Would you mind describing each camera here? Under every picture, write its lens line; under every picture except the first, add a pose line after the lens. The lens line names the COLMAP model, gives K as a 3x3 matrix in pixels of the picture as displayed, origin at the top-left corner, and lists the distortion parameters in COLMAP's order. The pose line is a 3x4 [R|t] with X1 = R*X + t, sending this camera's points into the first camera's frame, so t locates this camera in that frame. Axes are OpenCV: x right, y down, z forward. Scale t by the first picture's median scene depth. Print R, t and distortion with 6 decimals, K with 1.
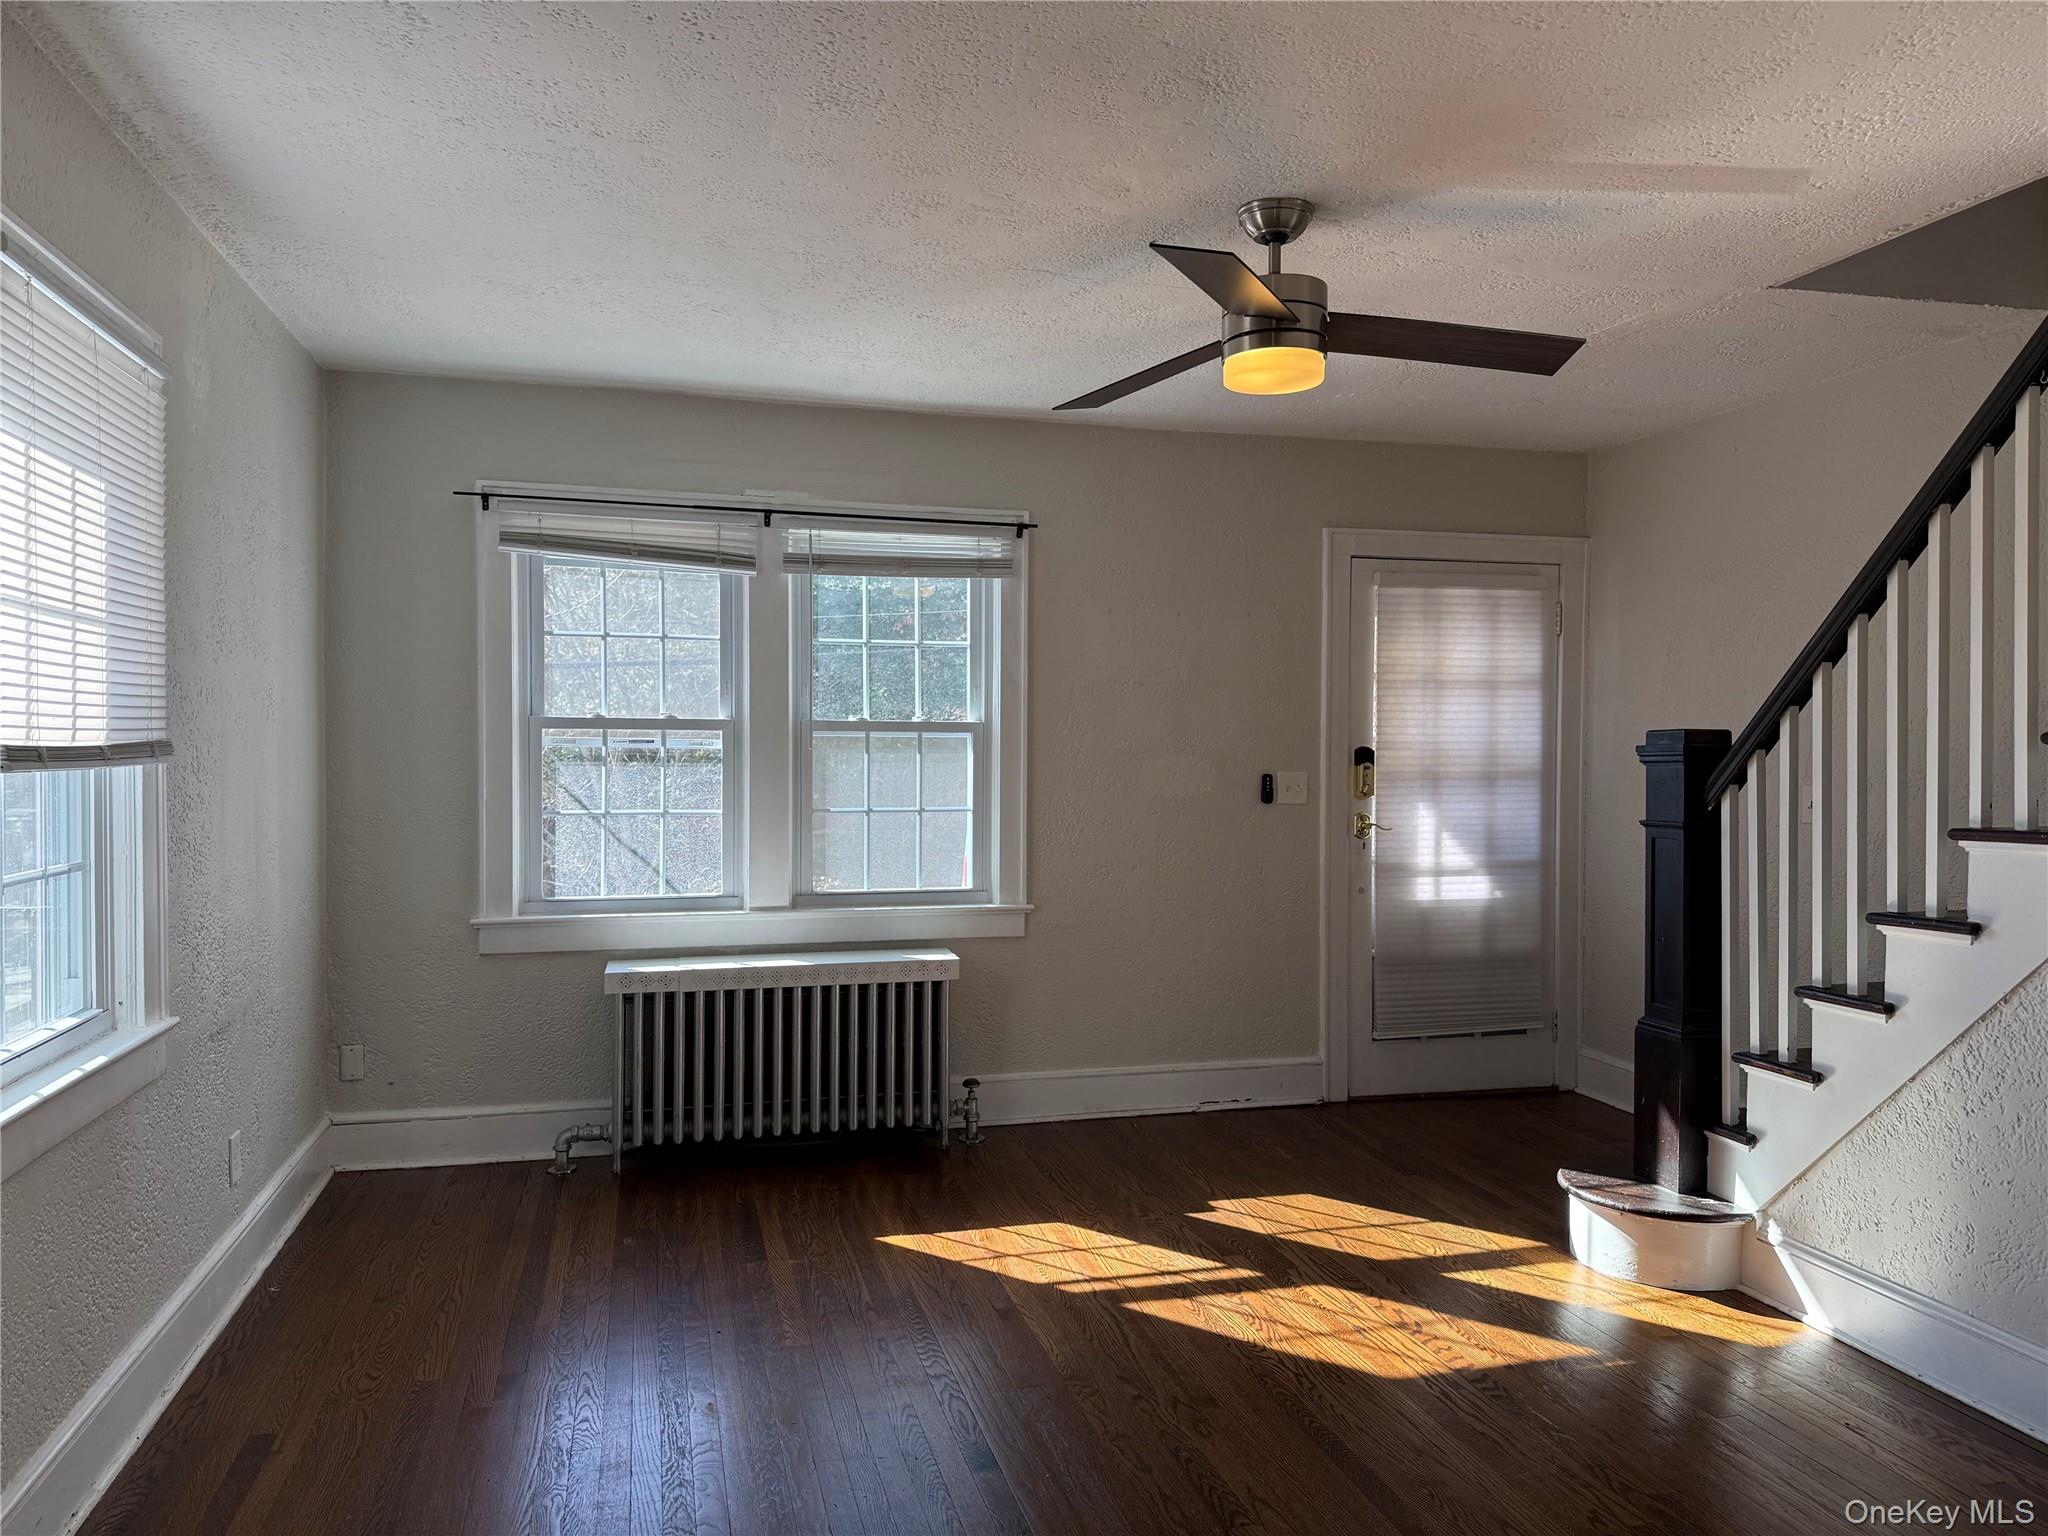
lens RADIAL K [[1427.1, 0, 1024.0], [0, 1427.1, 768.0], [0, 0, 1]] dist [0.035165, -0.035380]
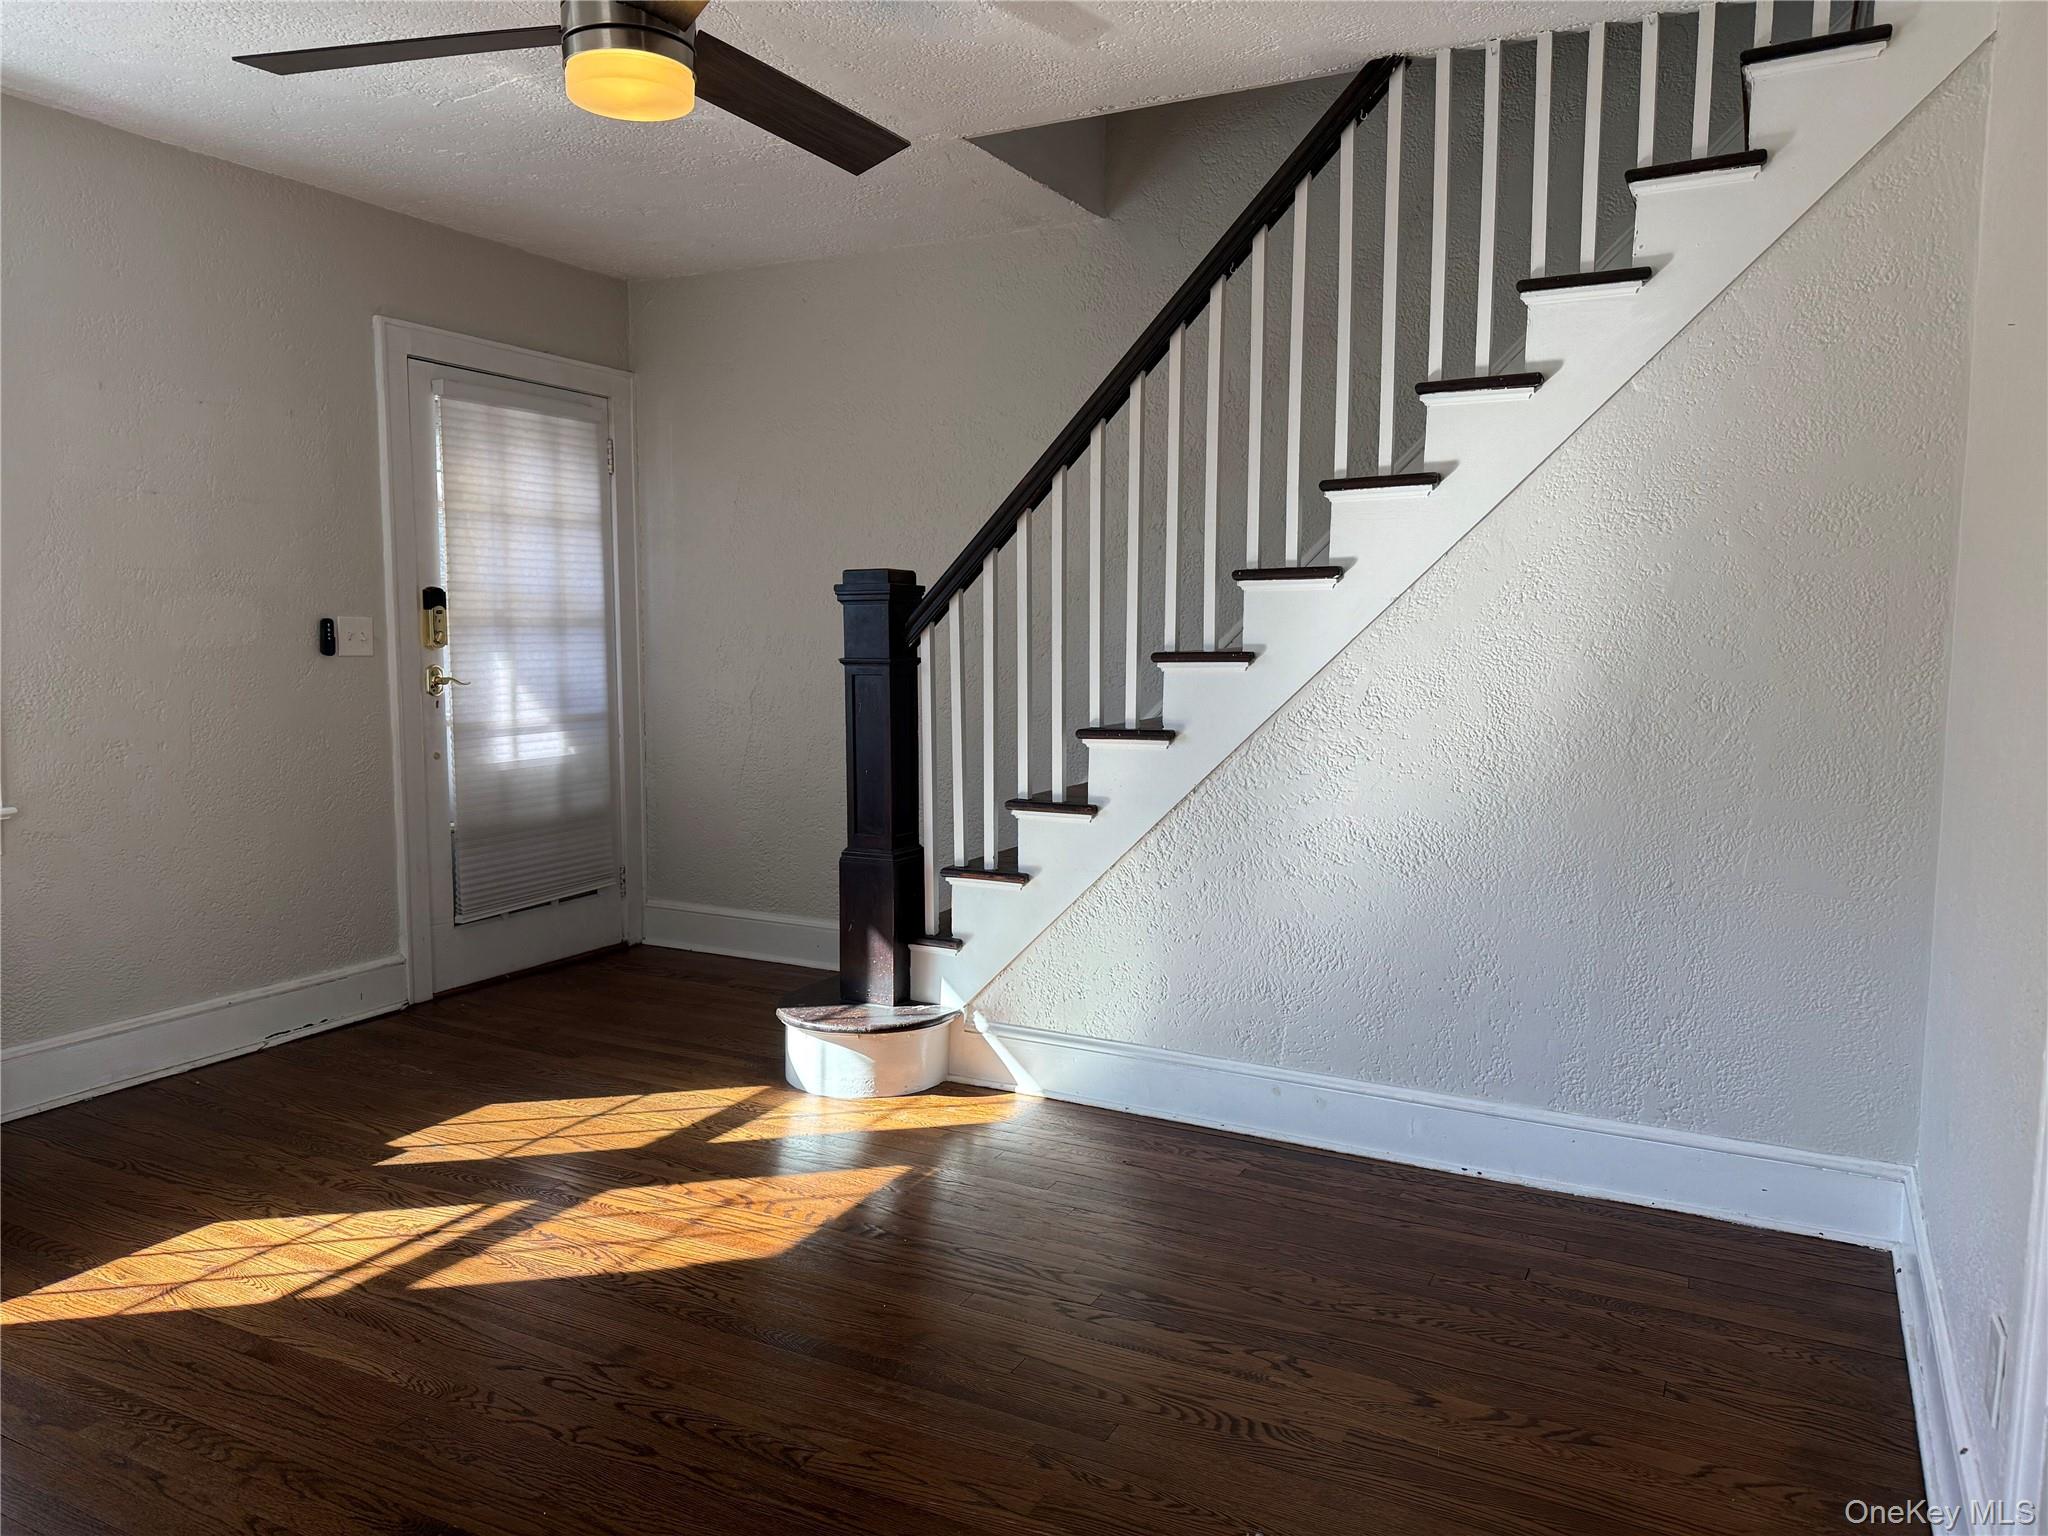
lens RADIAL K [[1428.5, 0, 1017.2], [0, 1428.5, 777.4], [0, 0, 1]] dist [0.122379, -0.178633]
pose [[0.673341, -0.079265, 0.735071, -0.242197], [0.008090, 0.994967, 0.099880, 0.019939], [-0.739288, -0.061307, 0.670593, 0.219054]]
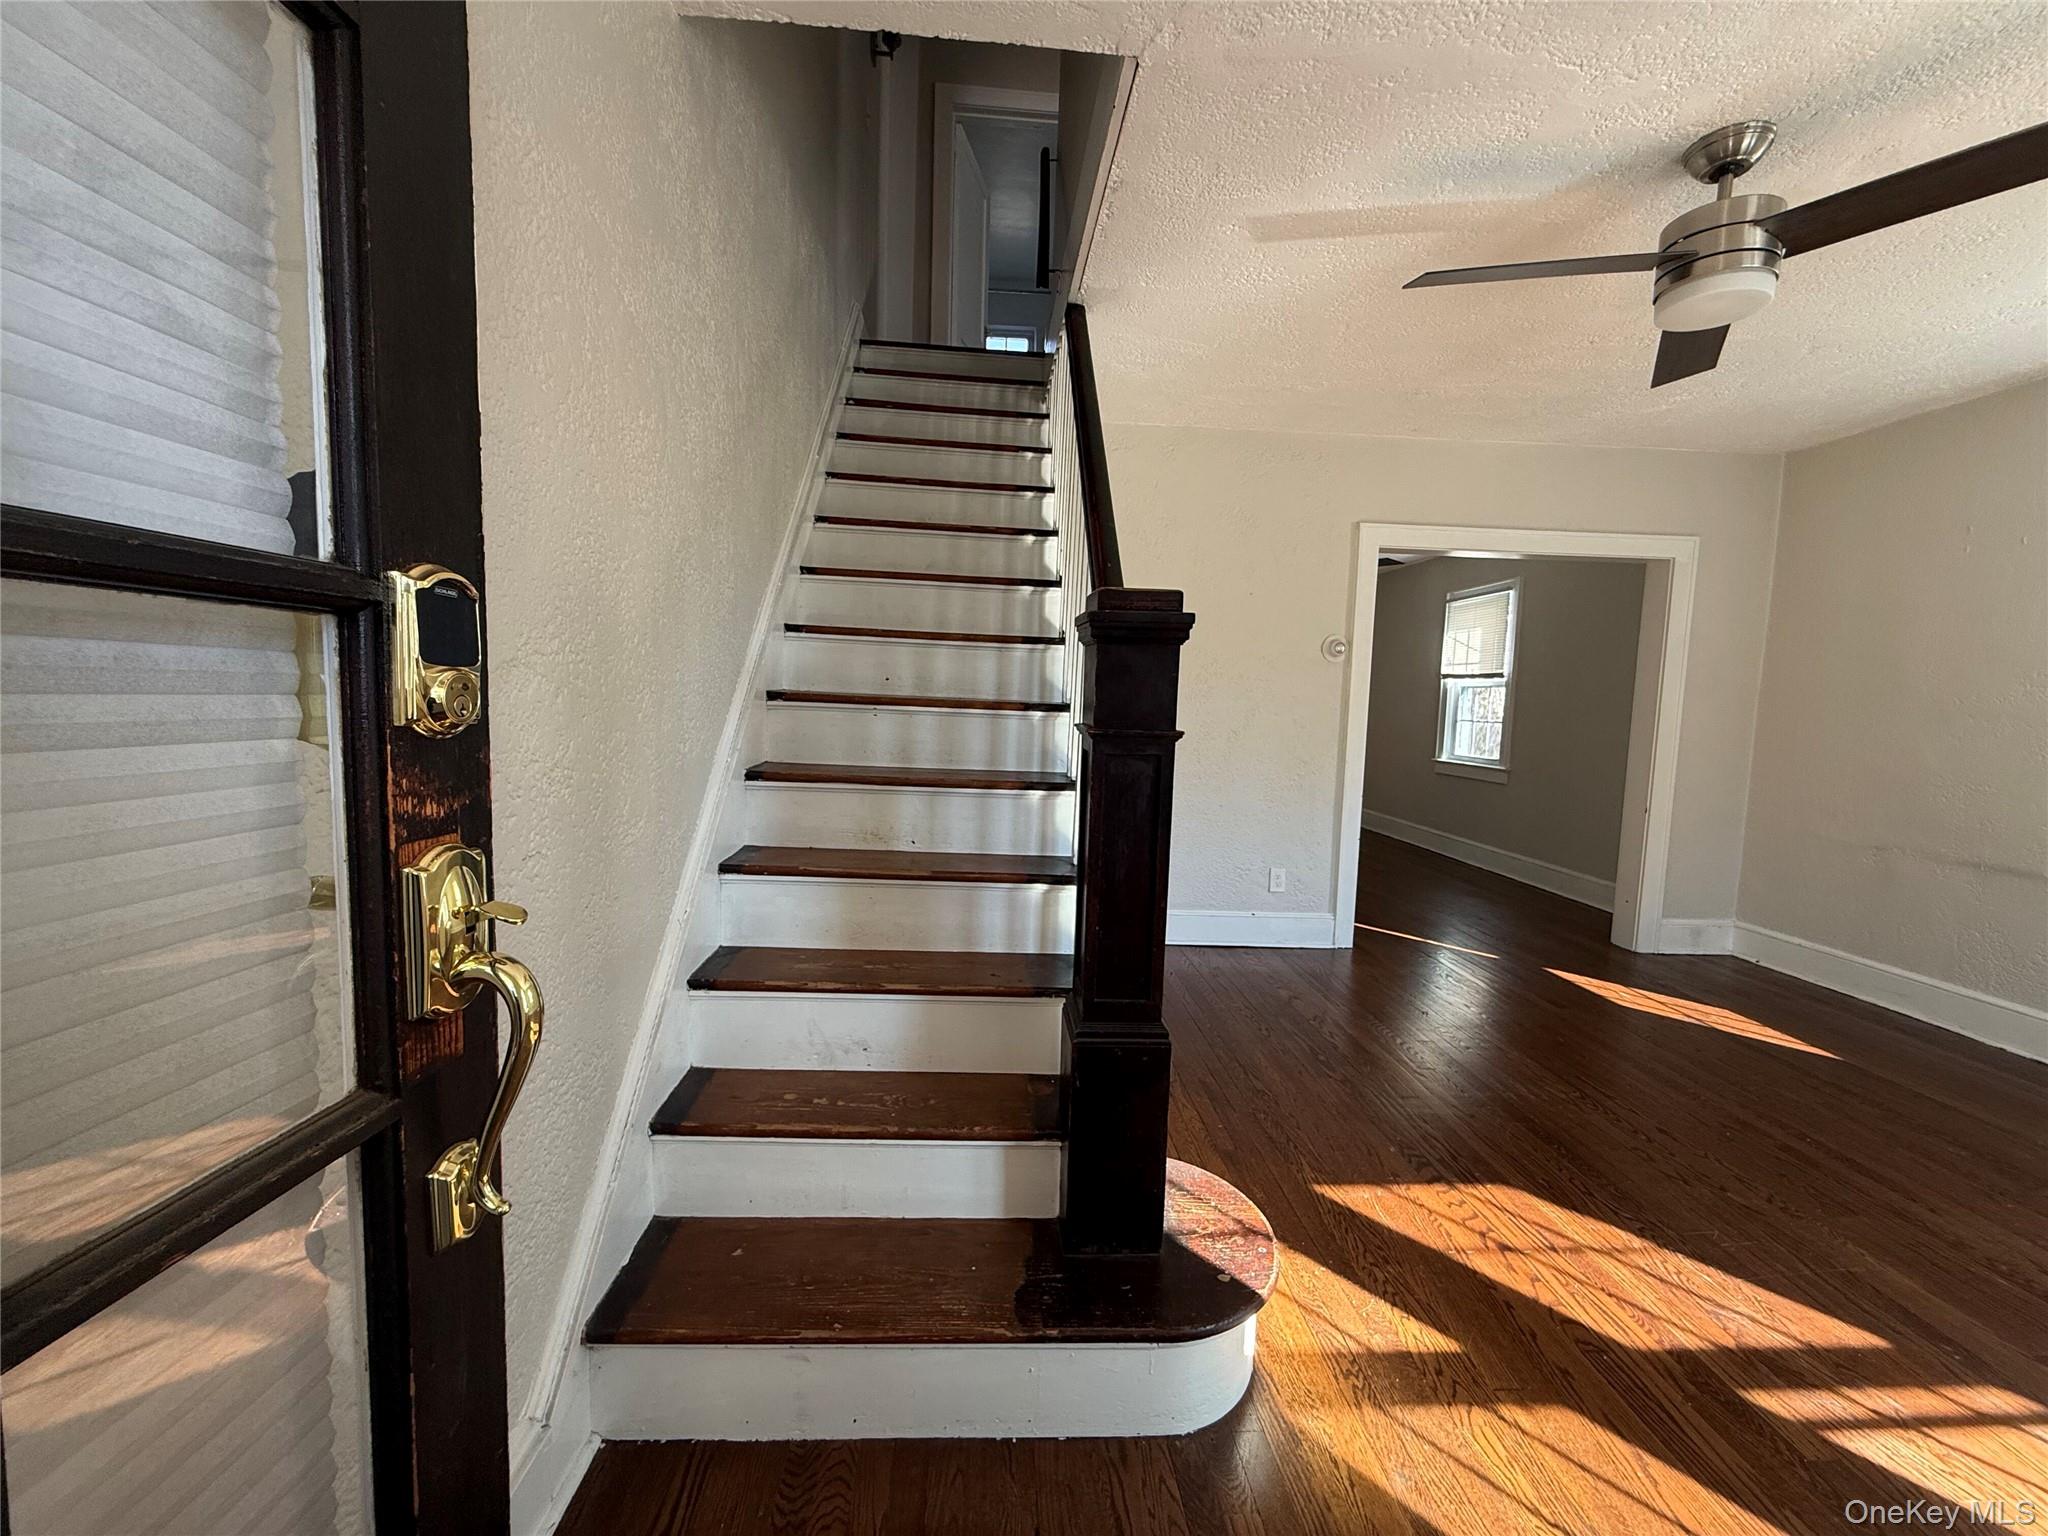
lens RADIAL K [[818.5, 0, 1018.4], [0, 818.5, 763.7], [0, 0, 1]] dist [-0.000866, 0.000474]
pose [[-0.976490, -0.053972, 0.208699, 0.425990], [-0.034279, 0.994708, 0.096851, 0.016267], [-0.212821, 0.087420, -0.973173, 1.377624]]
